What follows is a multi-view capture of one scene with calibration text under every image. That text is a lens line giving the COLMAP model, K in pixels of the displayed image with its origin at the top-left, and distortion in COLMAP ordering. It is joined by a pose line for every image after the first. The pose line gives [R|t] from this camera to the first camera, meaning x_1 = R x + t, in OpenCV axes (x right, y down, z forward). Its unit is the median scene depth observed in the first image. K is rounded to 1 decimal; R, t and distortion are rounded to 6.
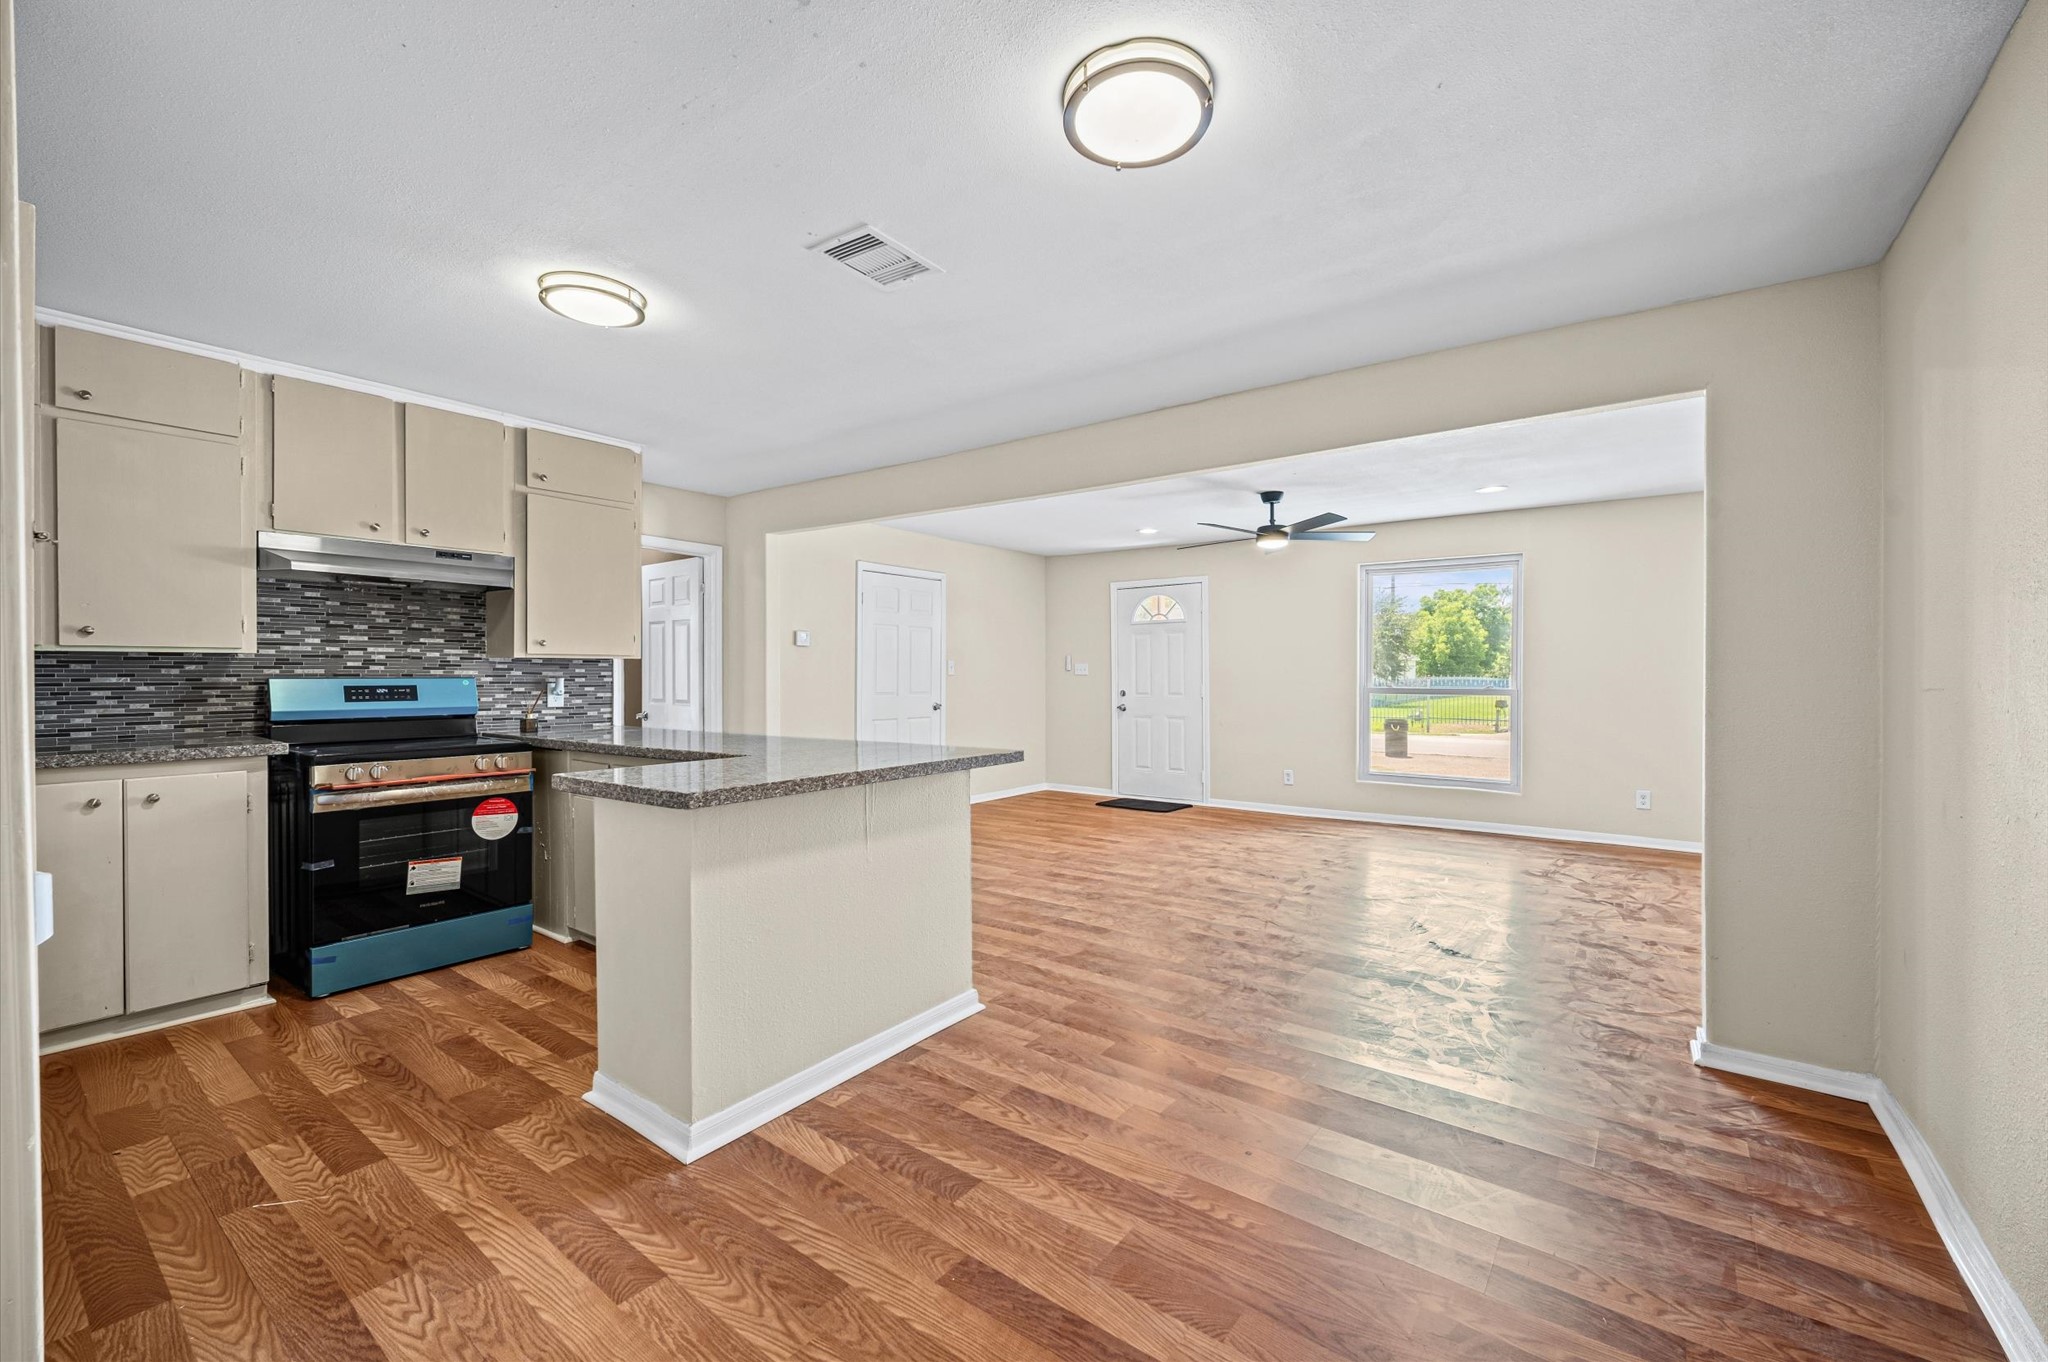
lens RADIAL K [[842.3, 0, 1024.0], [0, 842.3, 681.0], [0, 0, 1]] dist [-0.002994, -0.000104]
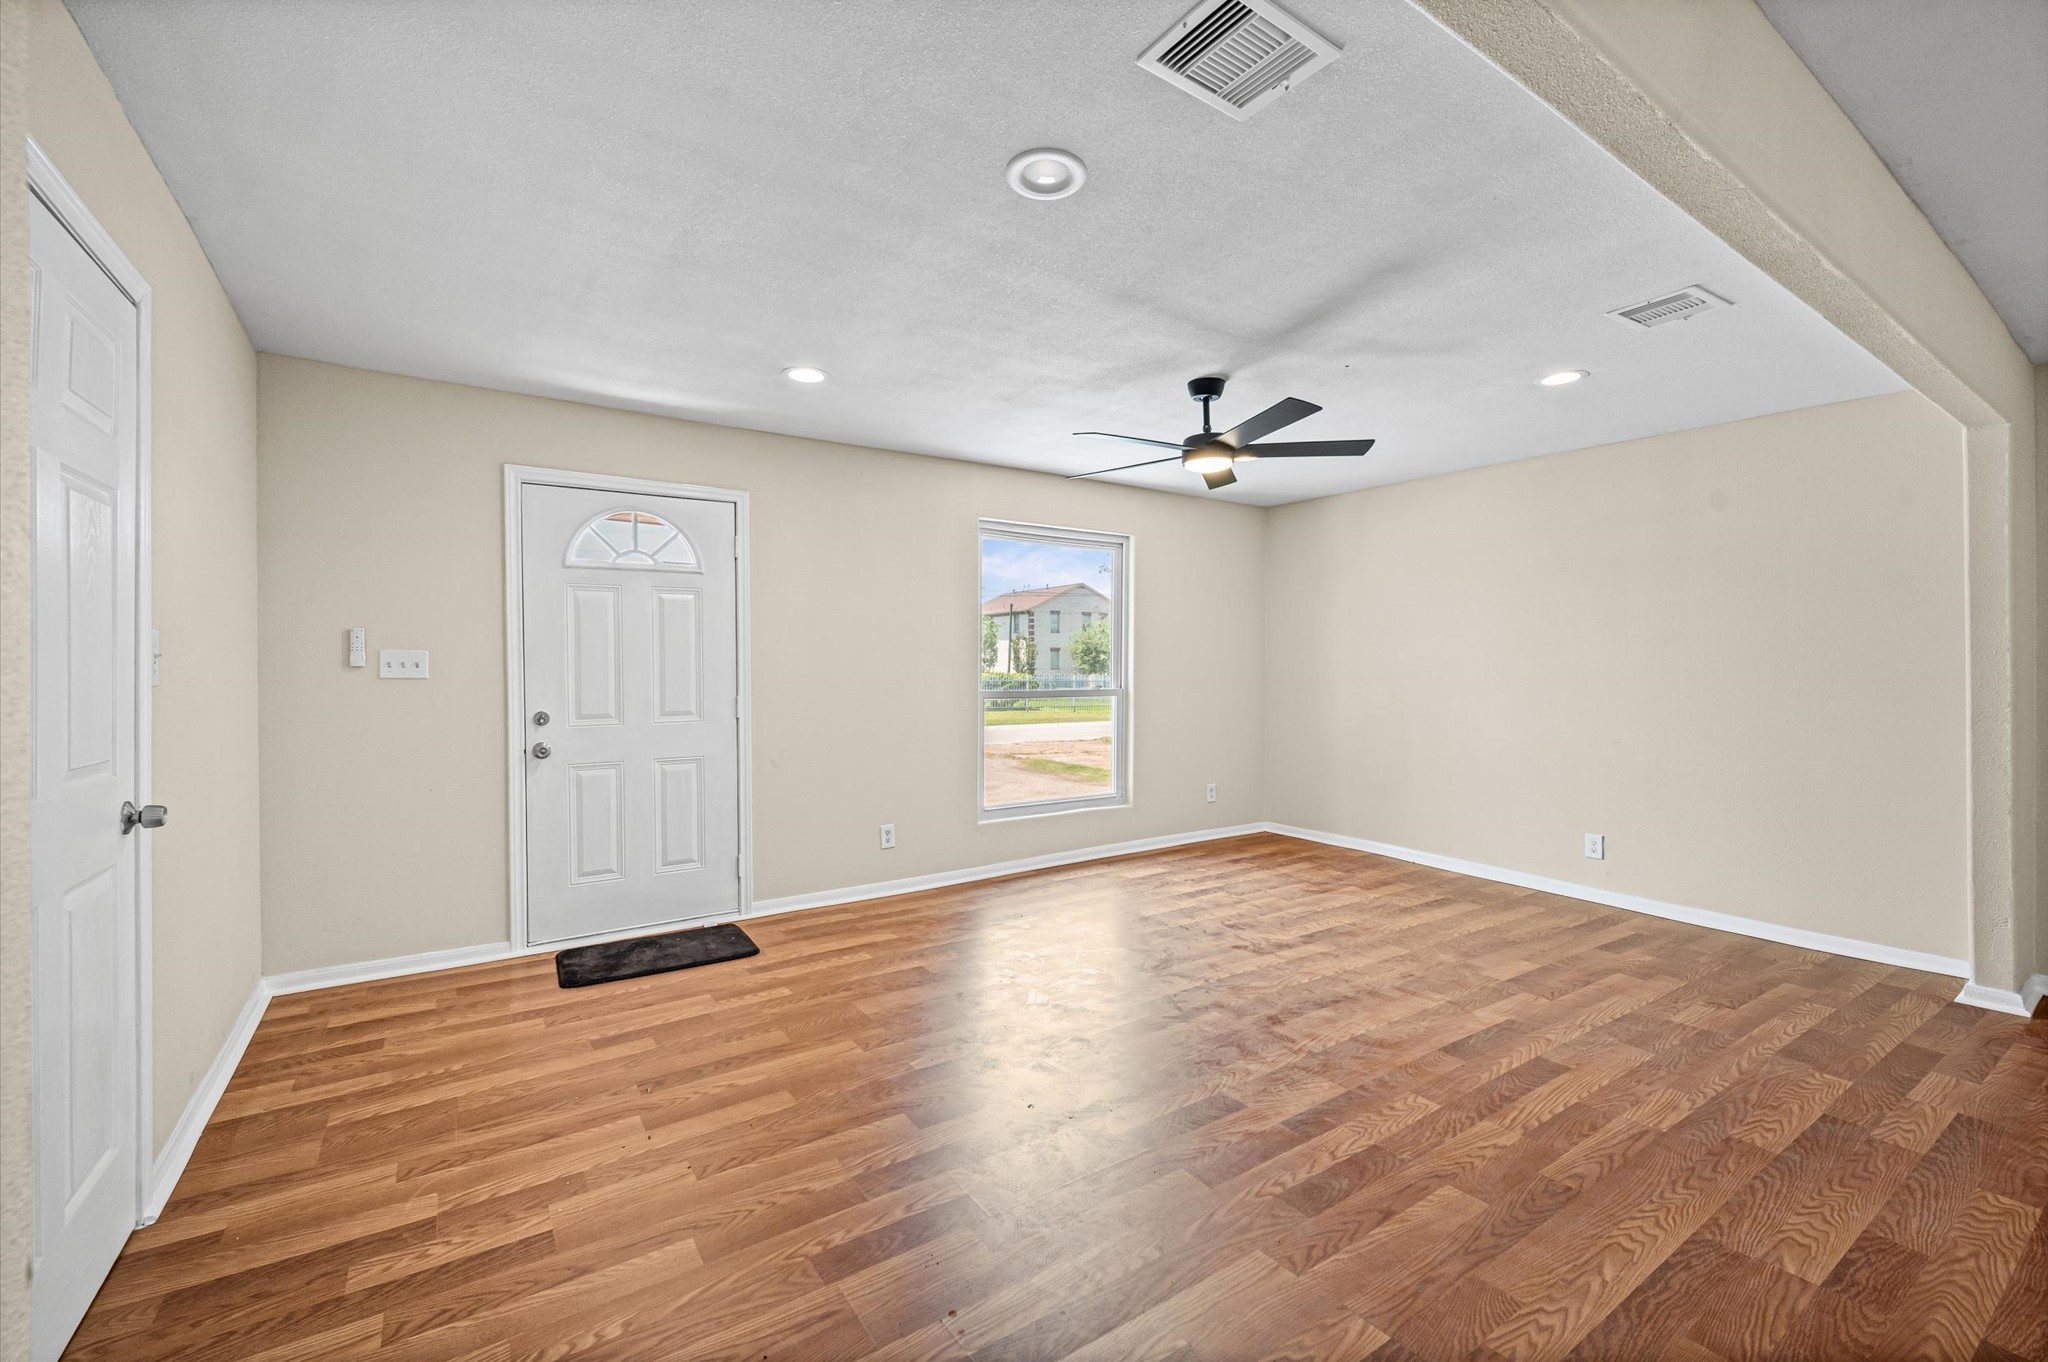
lens RADIAL K [[863.7, 0, 1025.9], [0, 863.7, 673.0], [0, 0, 1]] dist [-0.004791, 0.000417]
pose [[0.319120, -0.007483, 0.947685, -0.487295], [0.009342, 0.999945, 0.004750, -0.019231], [-0.947668, 0.007337, 0.319173, 1.278317]]
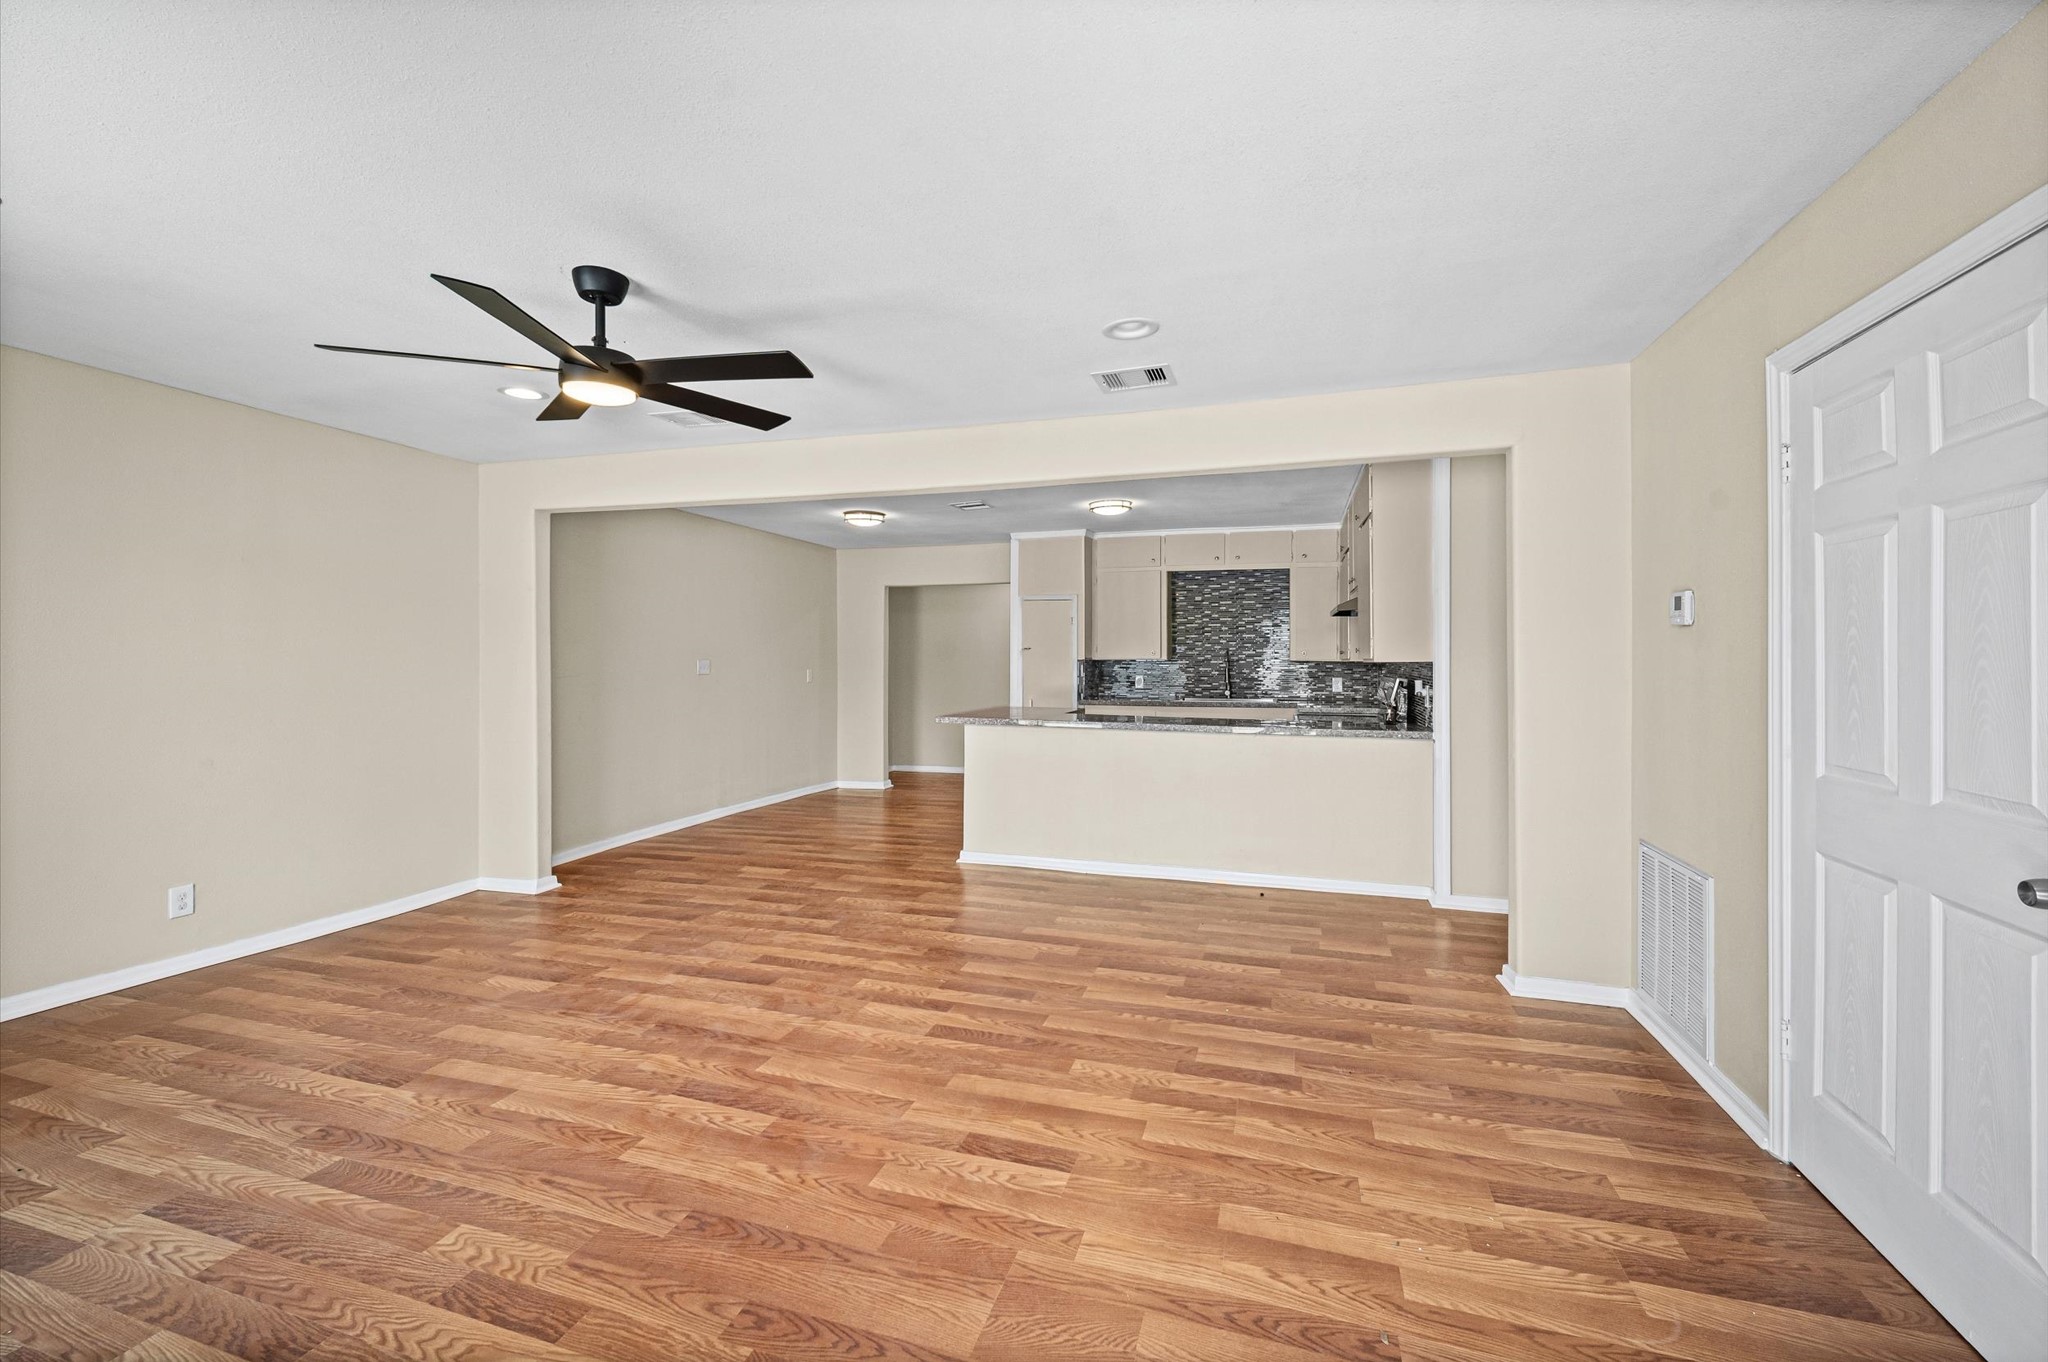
lens RADIAL K [[855.2, 0, 1029.9], [0, 855.2, 667.5], [0, 0, 1]] dist [-0.003071, -0.000699]
pose [[-0.936462, -0.000080, -0.350769, 0.332420], [-0.007199, 0.999794, 0.018991, -0.042116], [0.350695, 0.020310, -0.936270, 2.068423]]
